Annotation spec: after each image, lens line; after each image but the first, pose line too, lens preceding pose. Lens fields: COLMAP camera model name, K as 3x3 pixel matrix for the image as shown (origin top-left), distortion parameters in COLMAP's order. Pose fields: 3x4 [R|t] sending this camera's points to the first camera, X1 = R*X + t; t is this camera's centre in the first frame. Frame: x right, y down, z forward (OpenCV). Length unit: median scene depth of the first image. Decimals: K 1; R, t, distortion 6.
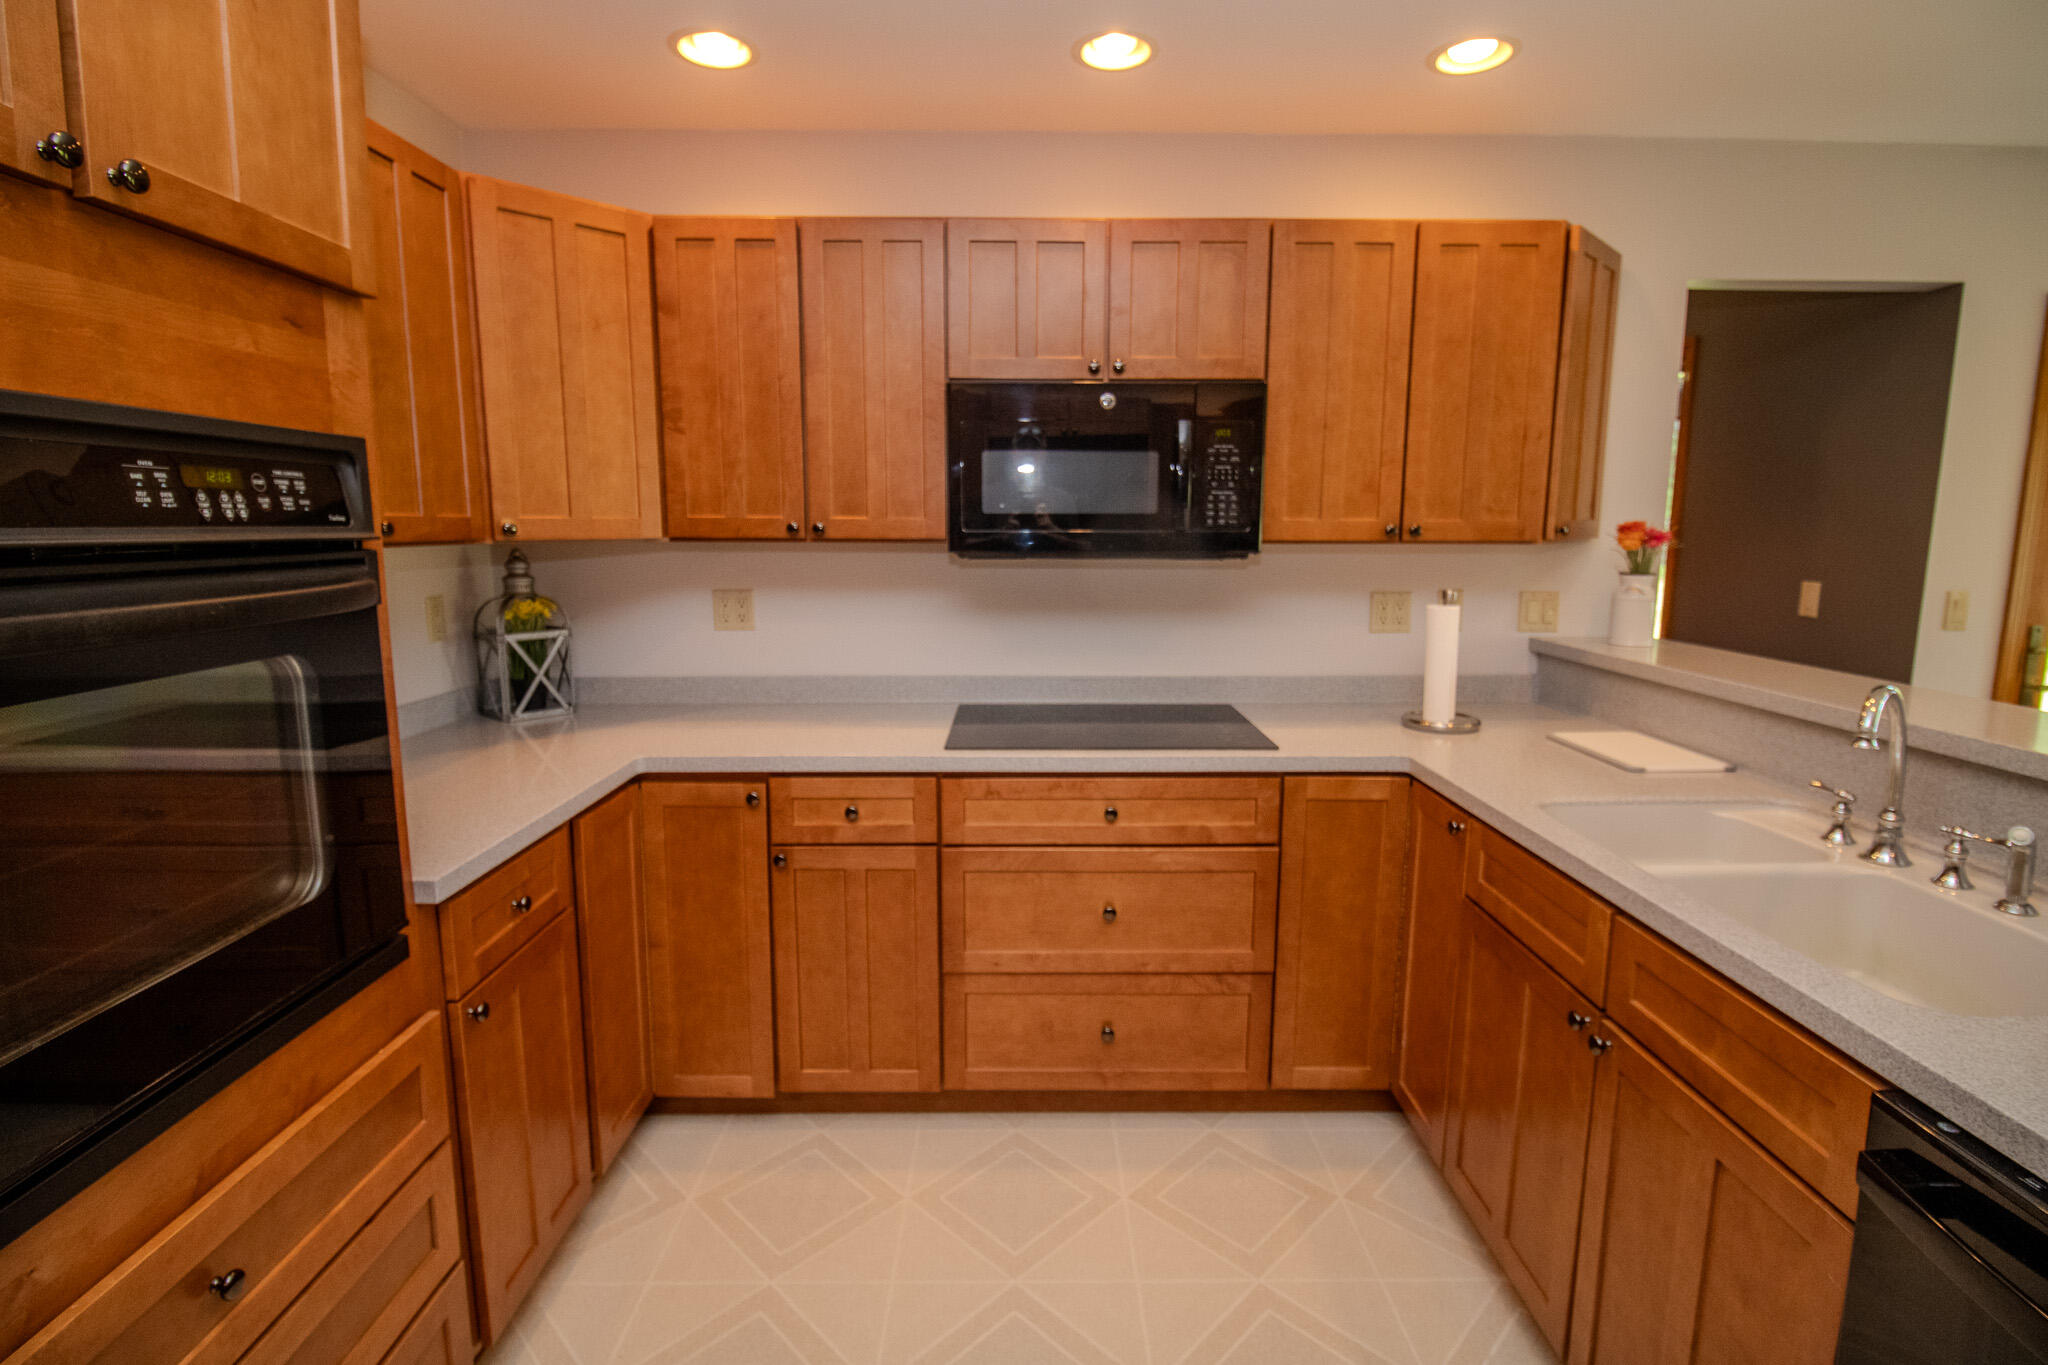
lens RADIAL K [[979.9, 0, 1009.9], [0, 979.9, 672.6], [0, 0, 1]] dist [-0.002259, -0.008350]
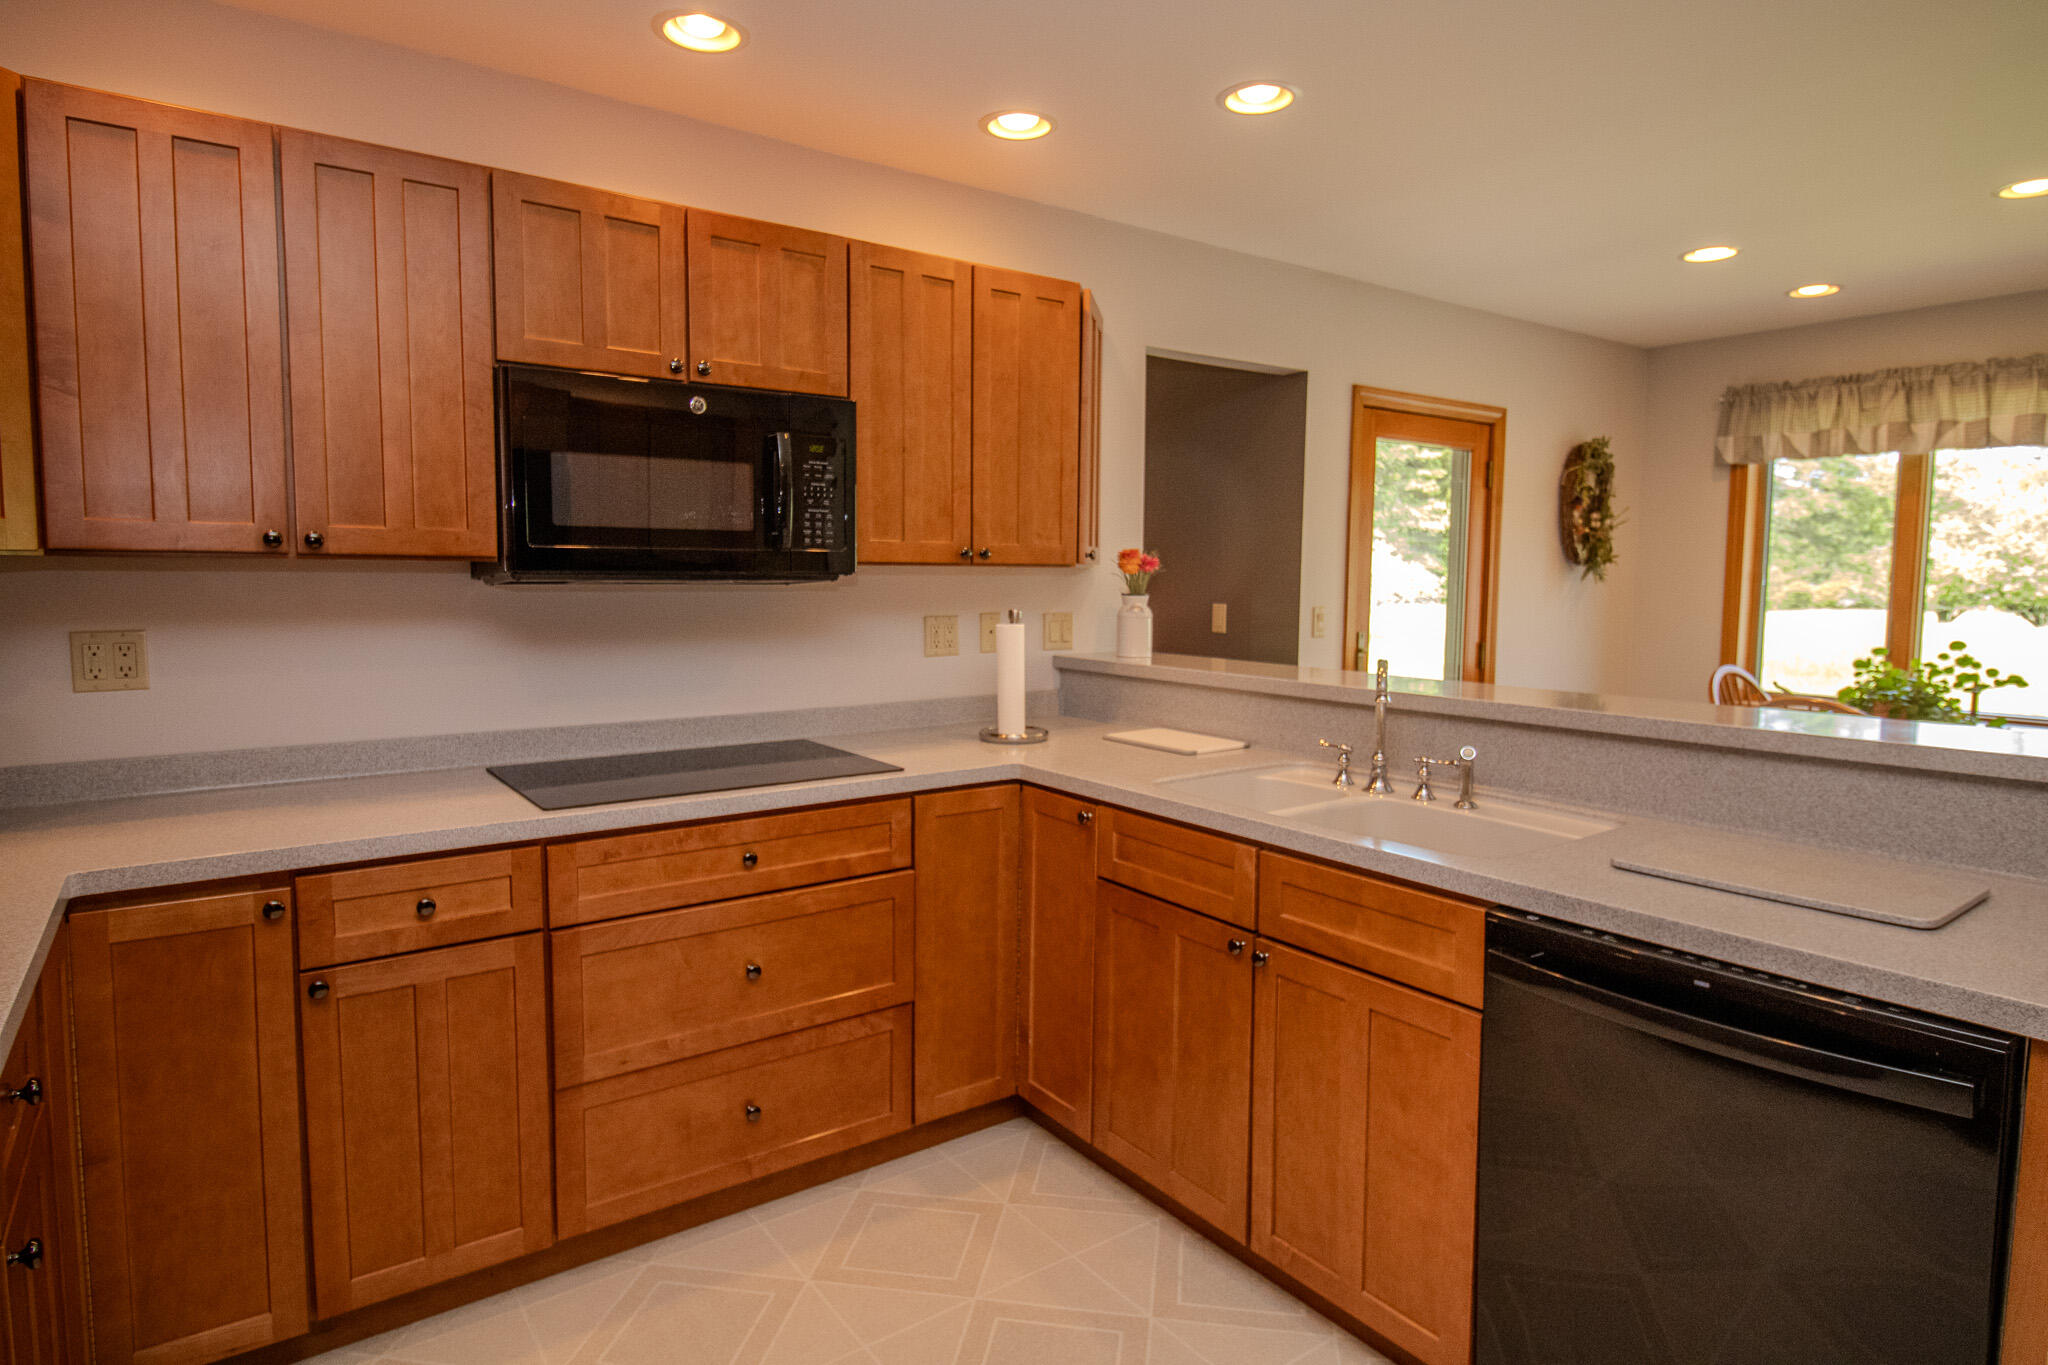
lens RADIAL K [[1168.5, 0, 1024.1], [0, 1168.5, 674.7], [0, 0, 1]] dist [0.003582, -0.004267]
pose [[0.804025, -0.047040, 0.592732, -0.308329], [0.083316, 0.995944, -0.033977, 0.031344], [-0.588729, 0.076702, 0.804683, -0.023162]]
